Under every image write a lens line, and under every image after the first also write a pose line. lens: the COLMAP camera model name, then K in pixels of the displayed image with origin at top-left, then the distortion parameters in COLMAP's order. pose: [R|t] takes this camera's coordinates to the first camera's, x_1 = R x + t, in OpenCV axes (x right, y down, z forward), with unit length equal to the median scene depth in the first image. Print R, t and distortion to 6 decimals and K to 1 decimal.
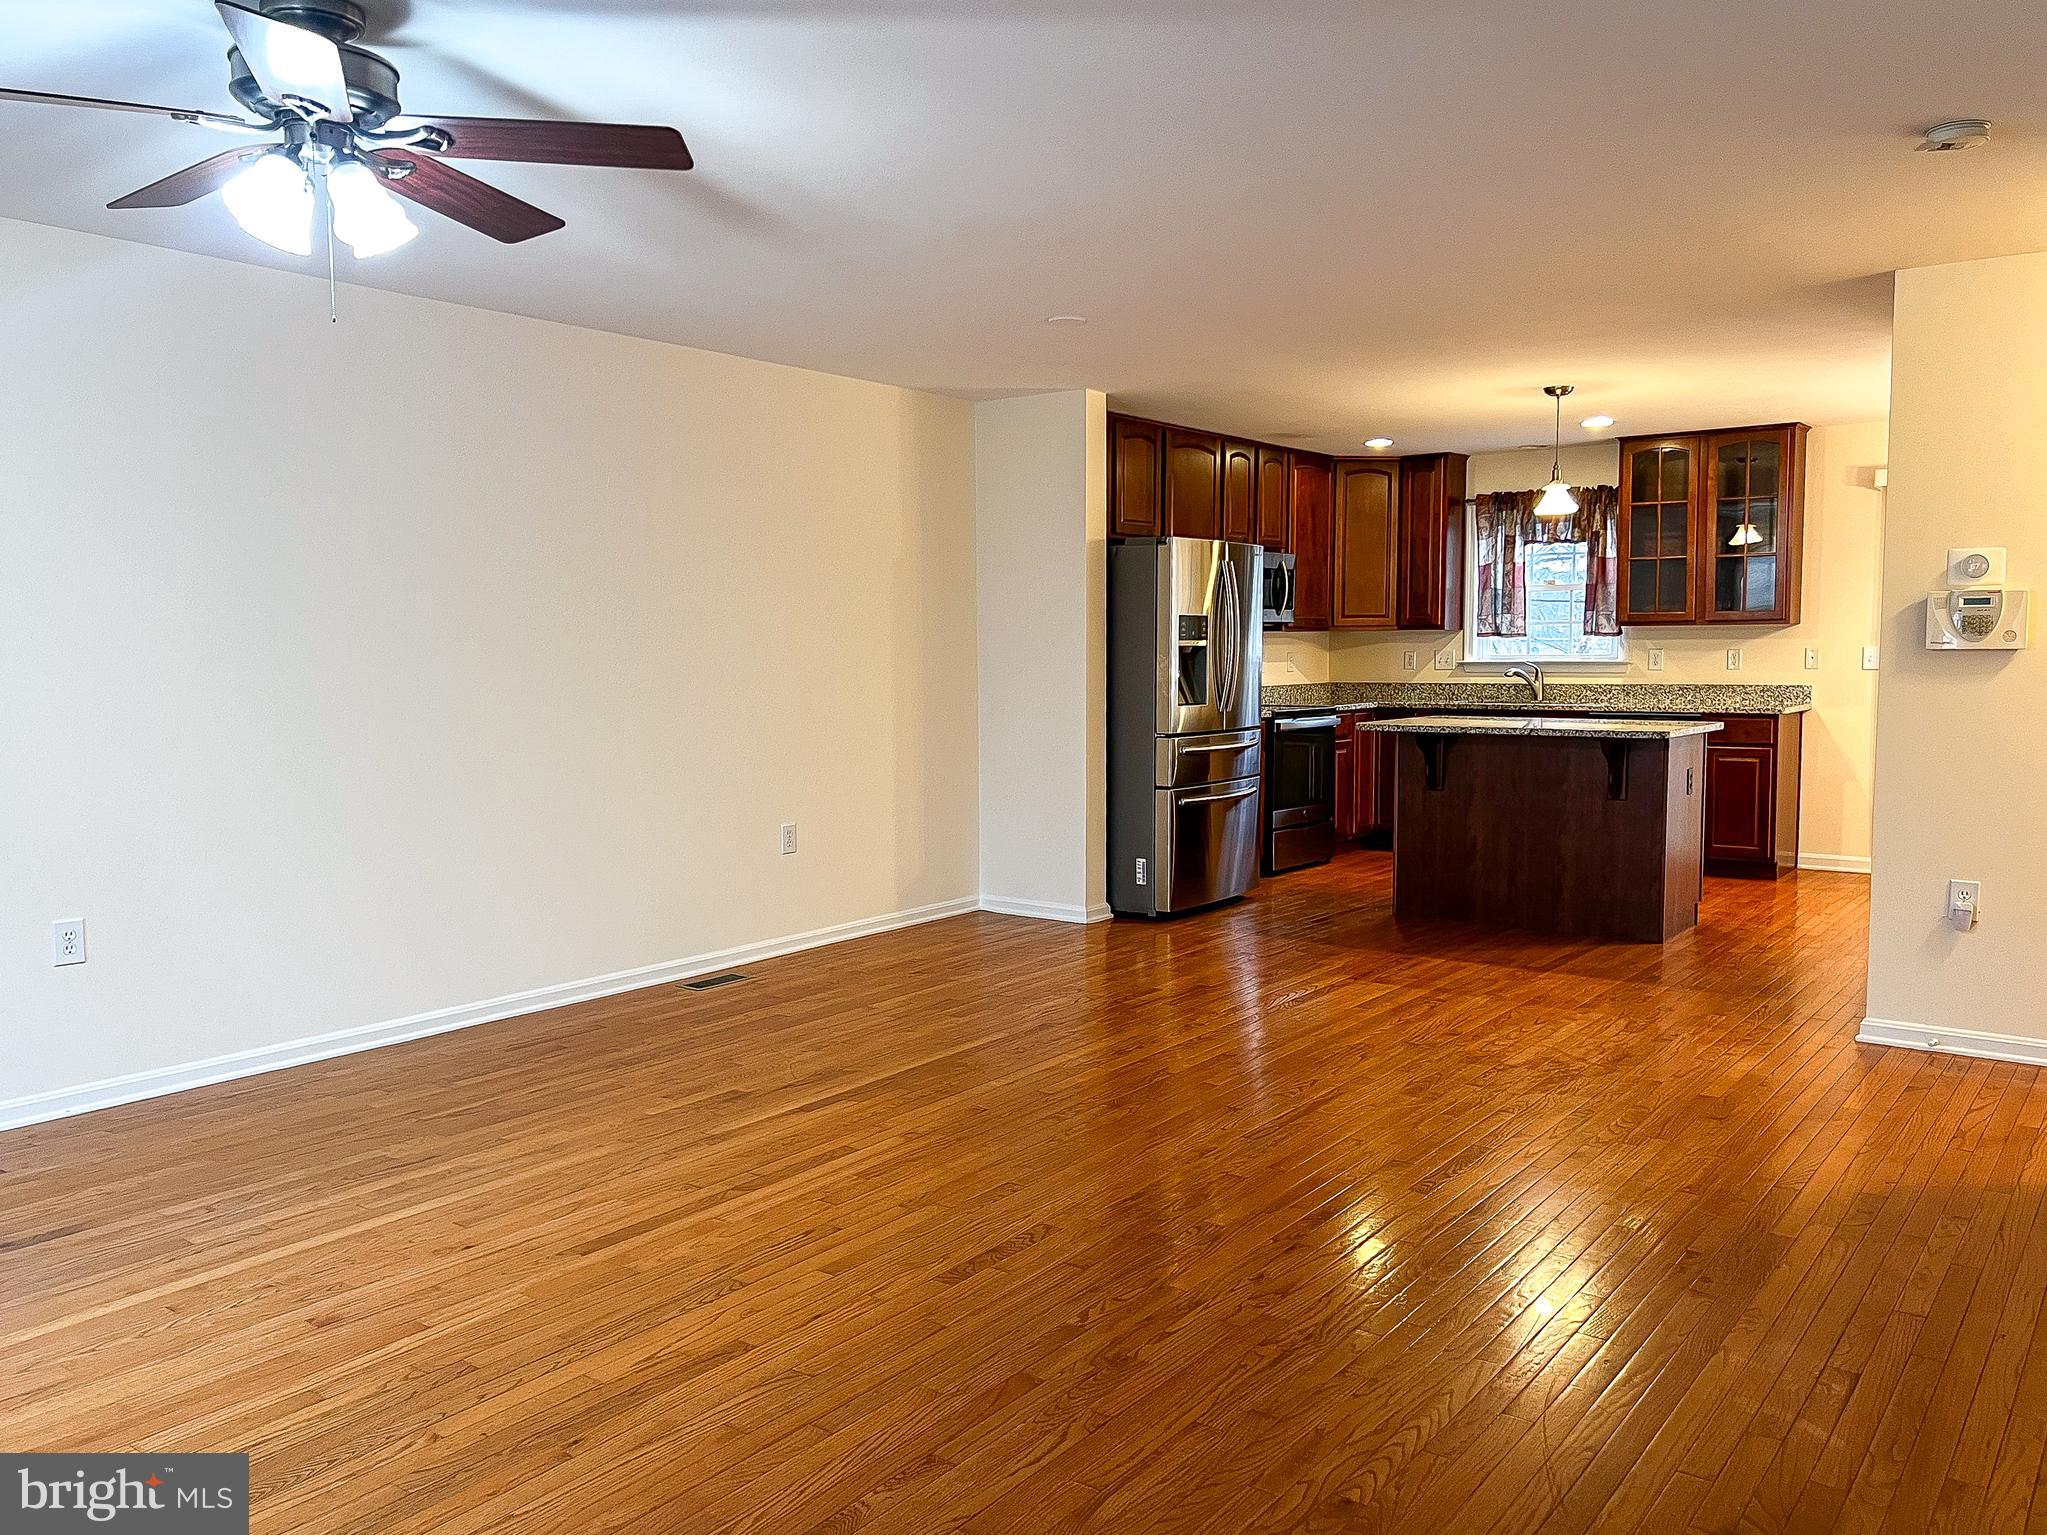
lens RADIAL K [[1573.5, 0, 1023.5], [0, 1573.5, 767.5], [0, 0, 1]] dist [0.052338, -0.010911]
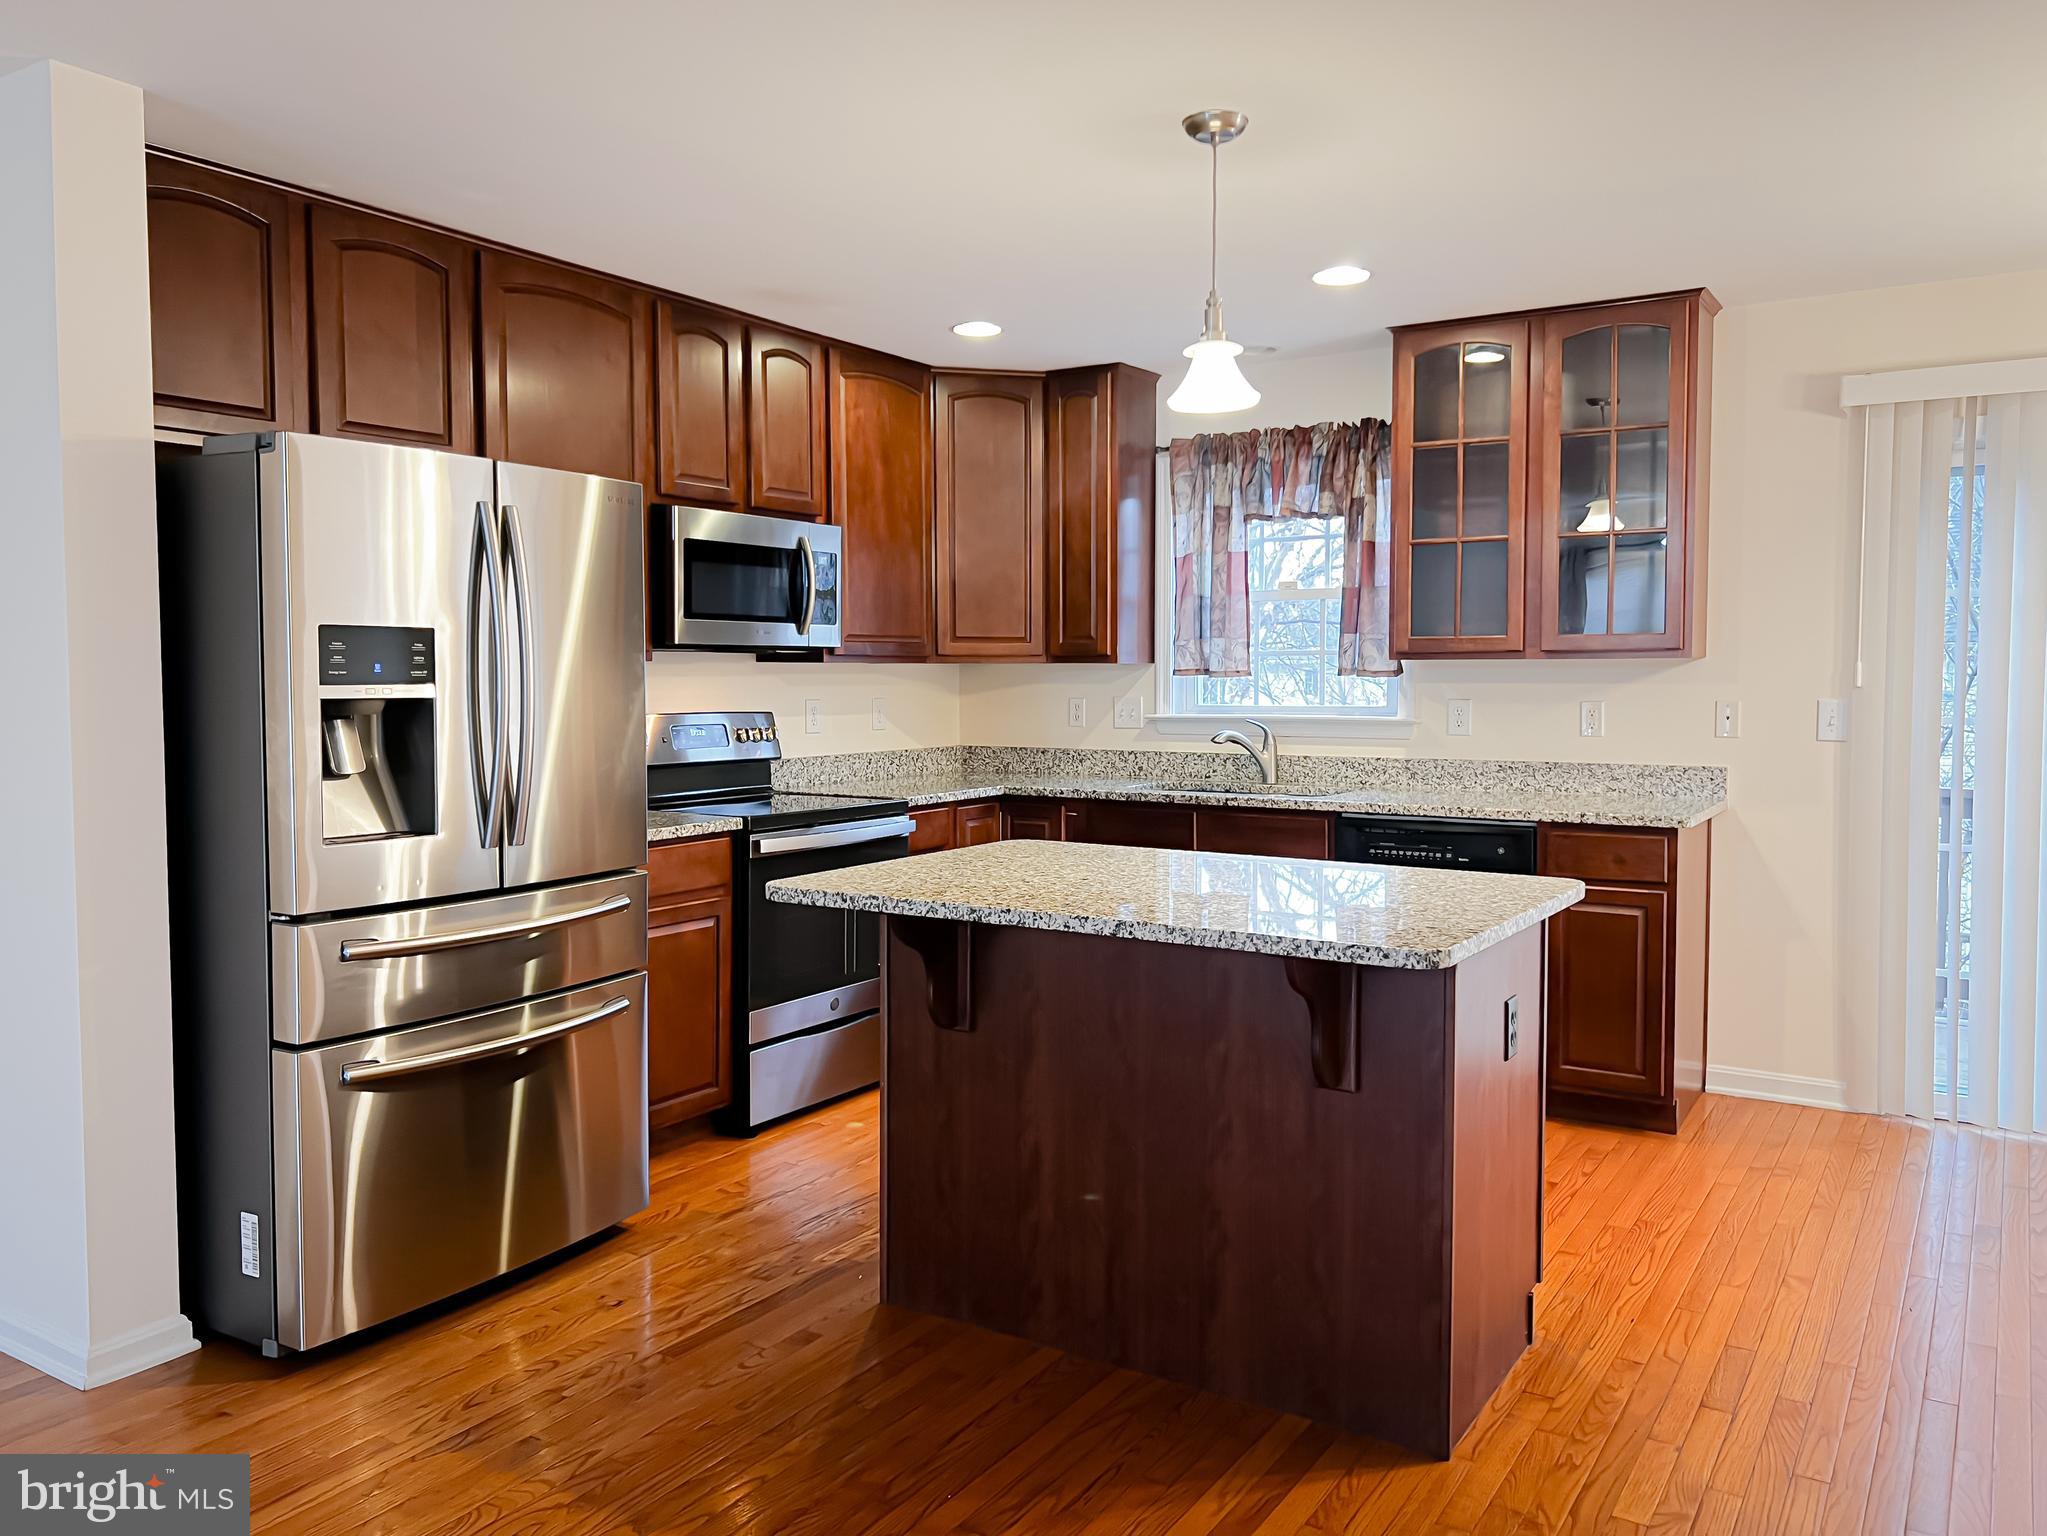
lens RADIAL K [[1540.2, 0, 1029.7], [0, 1540.2, 743.5], [0, 0, 1]] dist [0.123170, -0.164089]
pose [[0.995766, 0.002754, 0.091881, 0.188618], [0.000041, 0.999538, -0.030398, -0.041054], [-0.091922, 0.030273, 0.995306, 0.445947]]
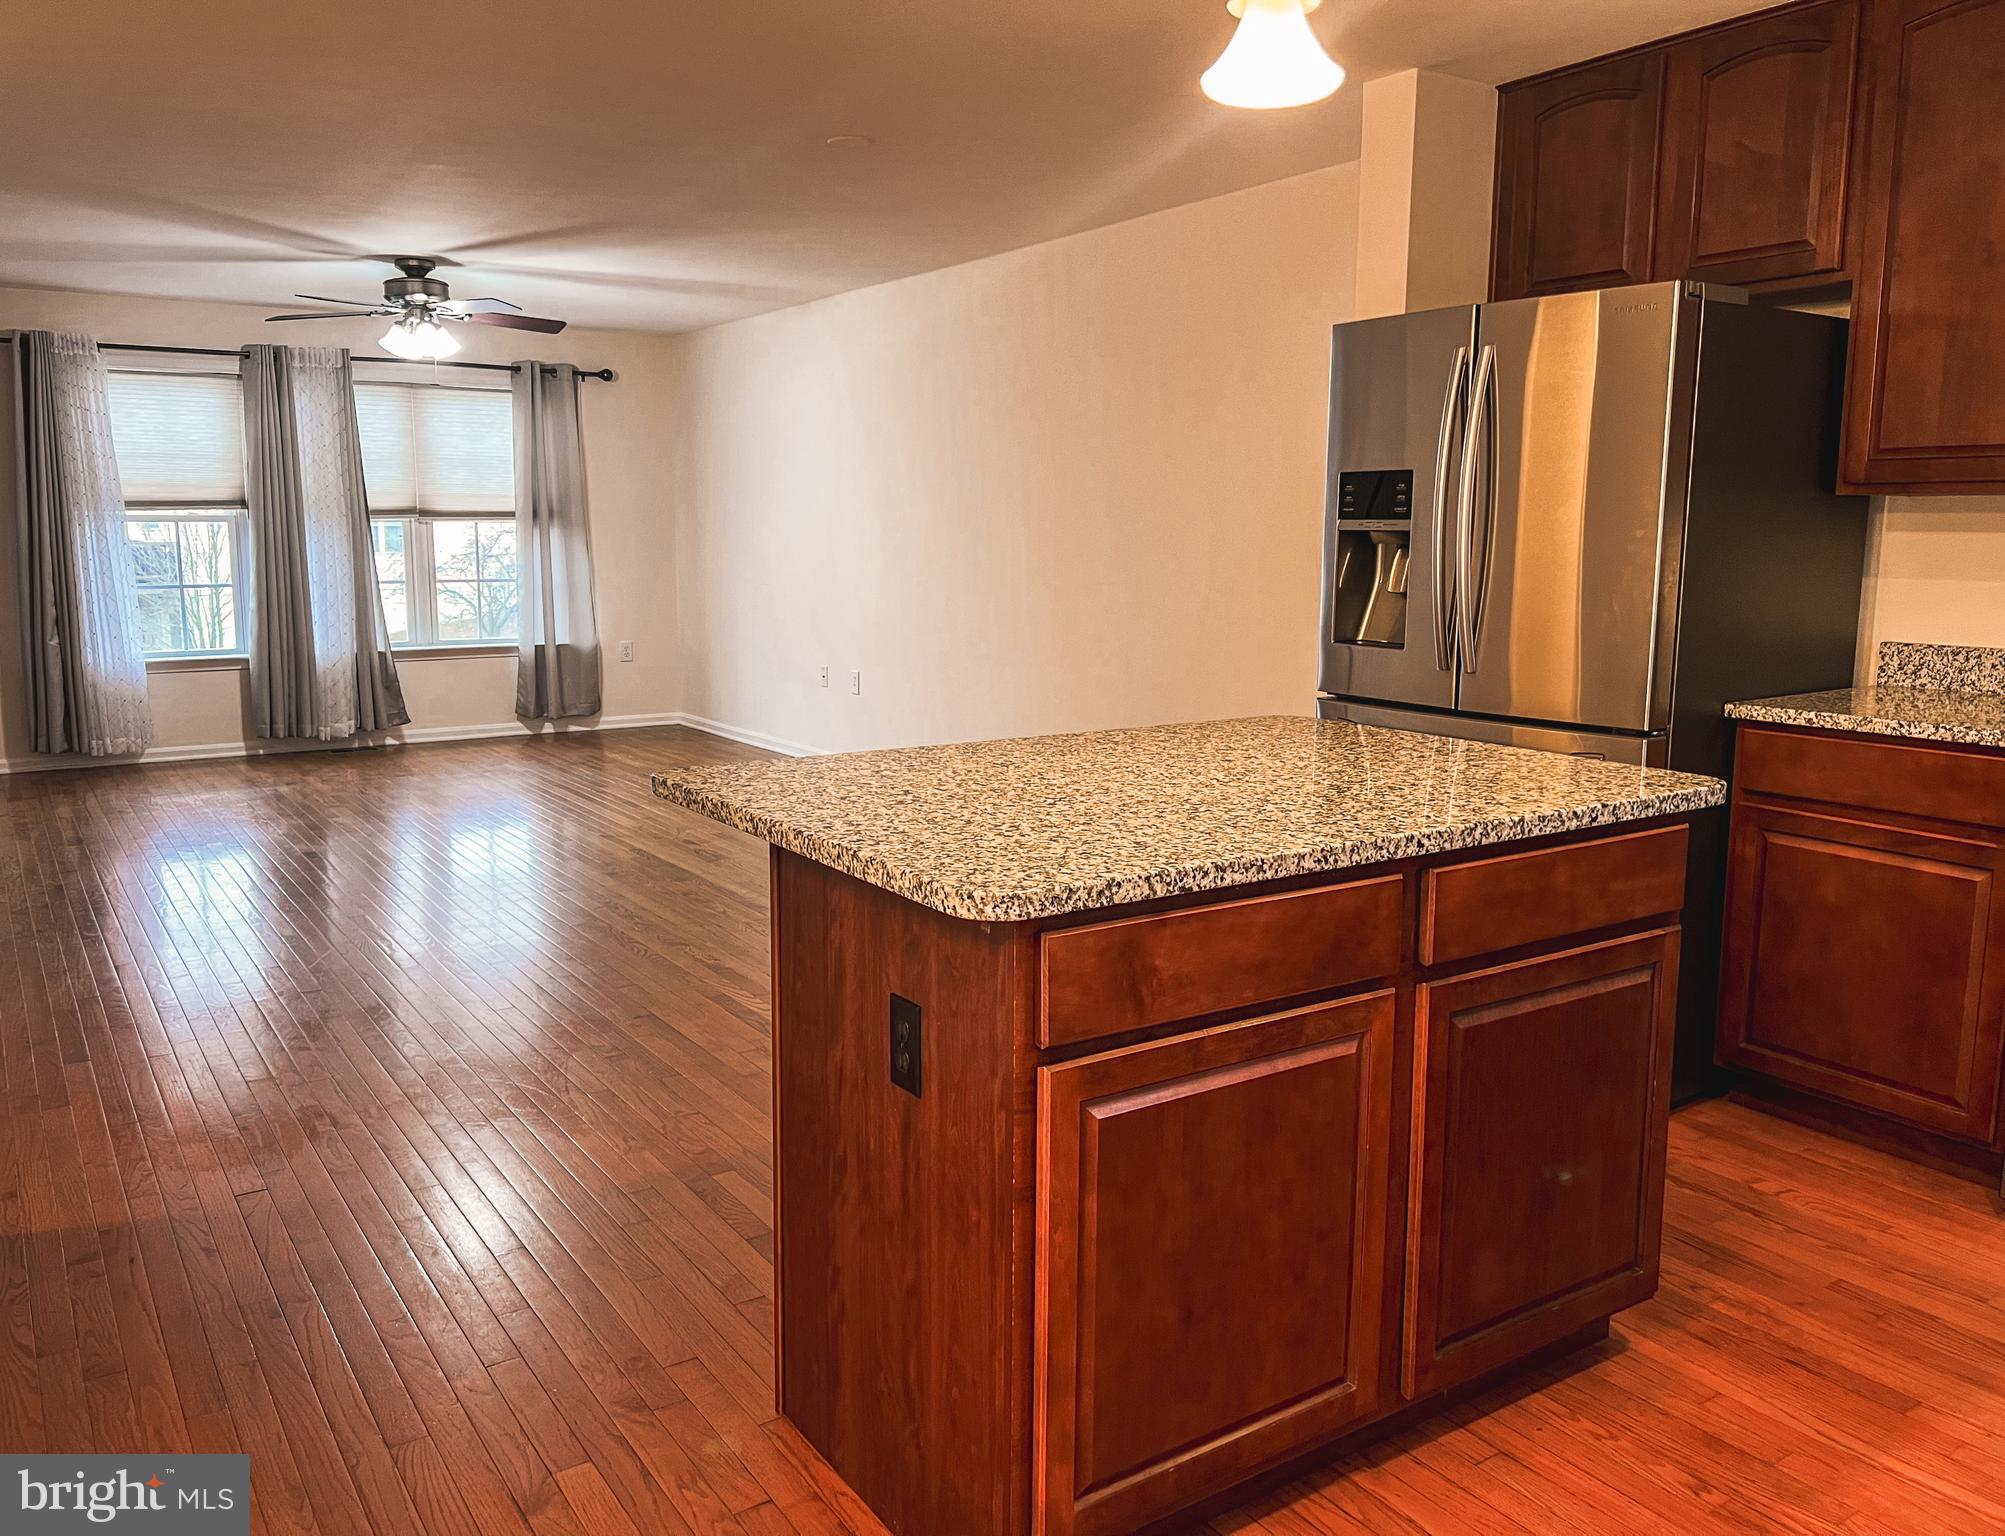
lens RADIAL K [[1669.6, 0, 1002.5], [0, 1669.6, 768.0], [0, 0, 1]] dist [-0.000299, 0.000136]
pose [[-0.292808, 0.131739, -0.947052, 0.516457], [-0.085885, 0.982836, 0.163271, -0.062111], [0.952306, 0.129145, -0.276468, 0.815290]]
